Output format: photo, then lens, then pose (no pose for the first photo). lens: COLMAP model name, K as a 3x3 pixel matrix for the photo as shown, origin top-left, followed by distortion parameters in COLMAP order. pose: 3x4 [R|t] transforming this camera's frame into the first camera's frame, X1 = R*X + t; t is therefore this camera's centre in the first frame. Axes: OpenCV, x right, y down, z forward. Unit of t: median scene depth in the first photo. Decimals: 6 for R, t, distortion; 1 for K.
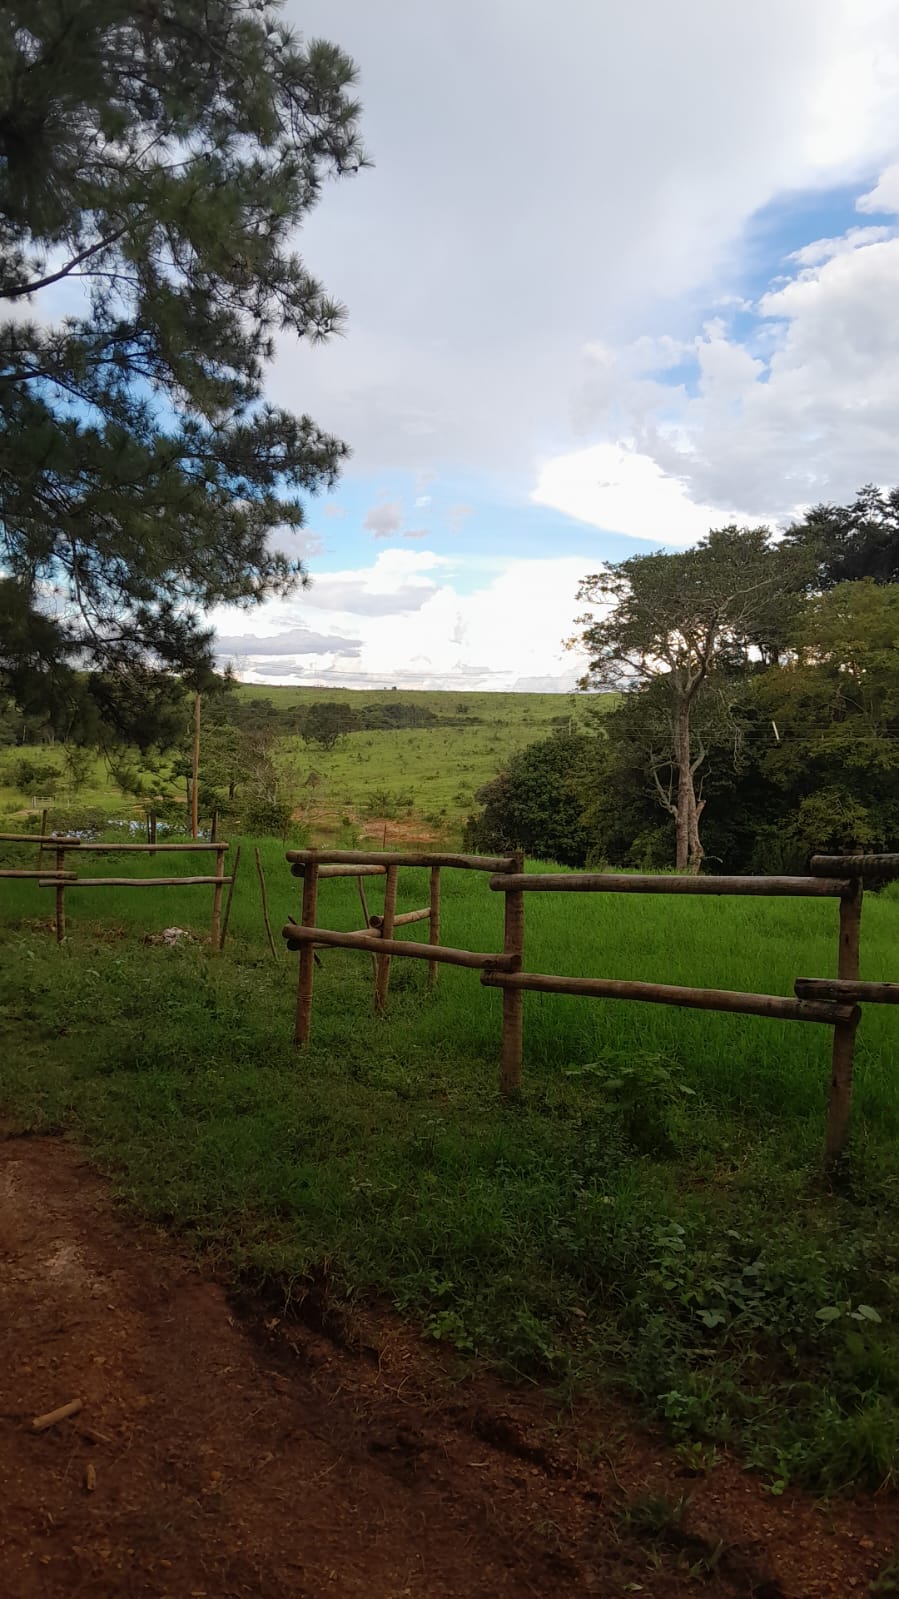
lens RADIAL K [[1208.2, 0, 449.5], [0, 1208.2, 799.5], [0, 0, 1]] dist [0.012056, -0.078041]
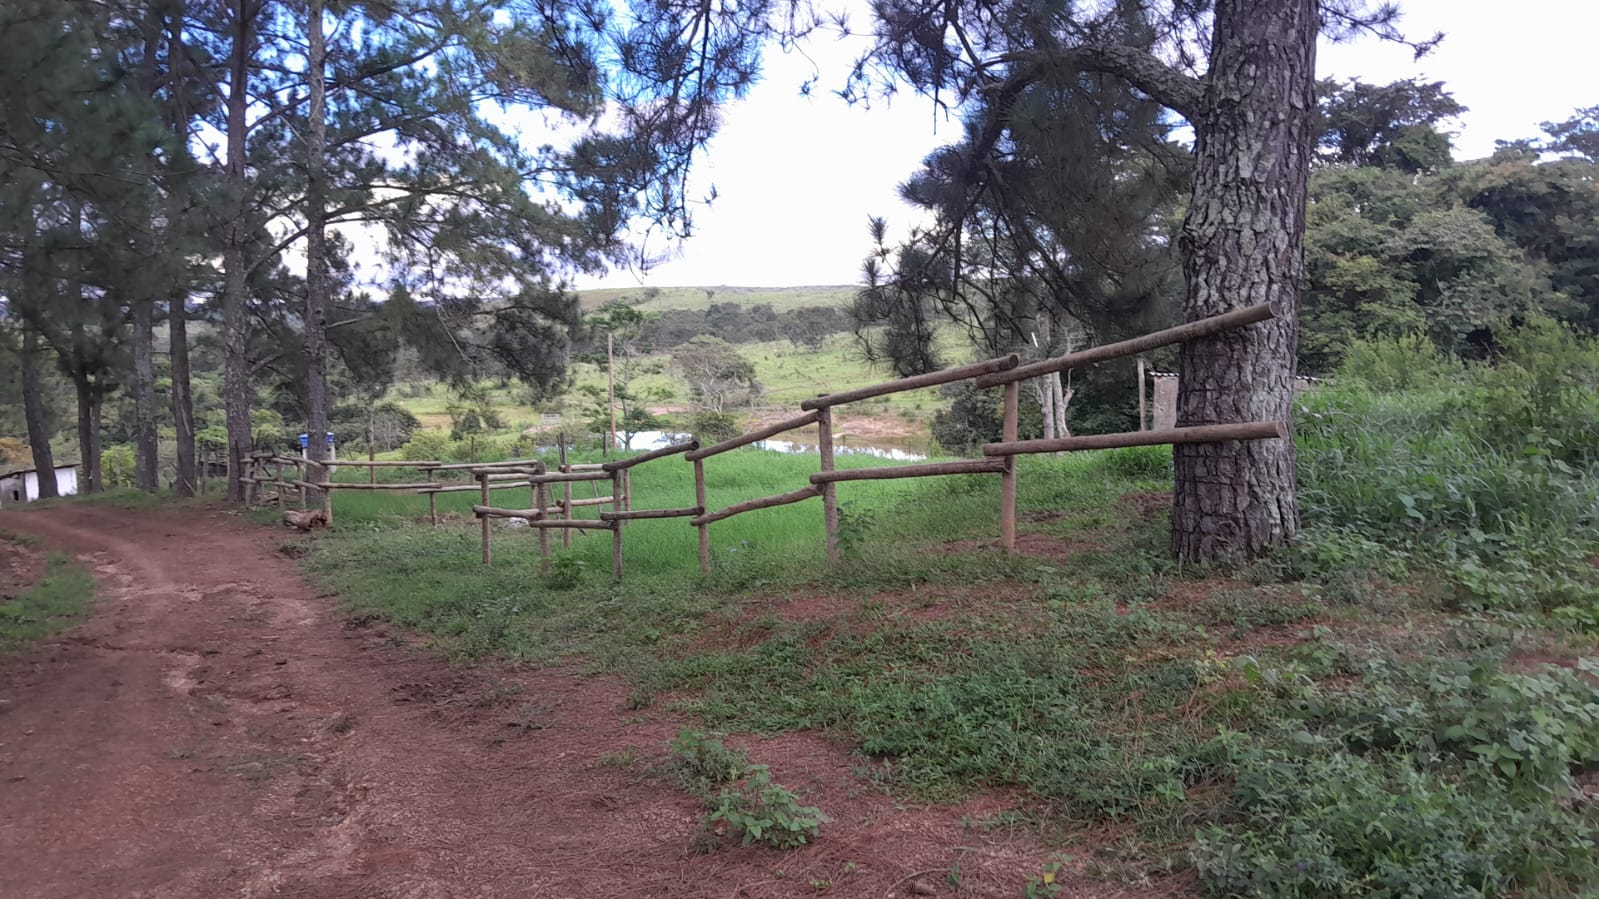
lens RADIAL K [[1208.2, 0, 799.5], [0, 1208.2, 449.5], [0, 0, 1]] dist [0.012056, -0.078041]
pose [[0.988882, -0.054568, -0.138326, 0.114095], [0.060800, 0.997298, 0.041235, -0.006214], [0.135702, -0.049187, 0.989528, -0.150726]]
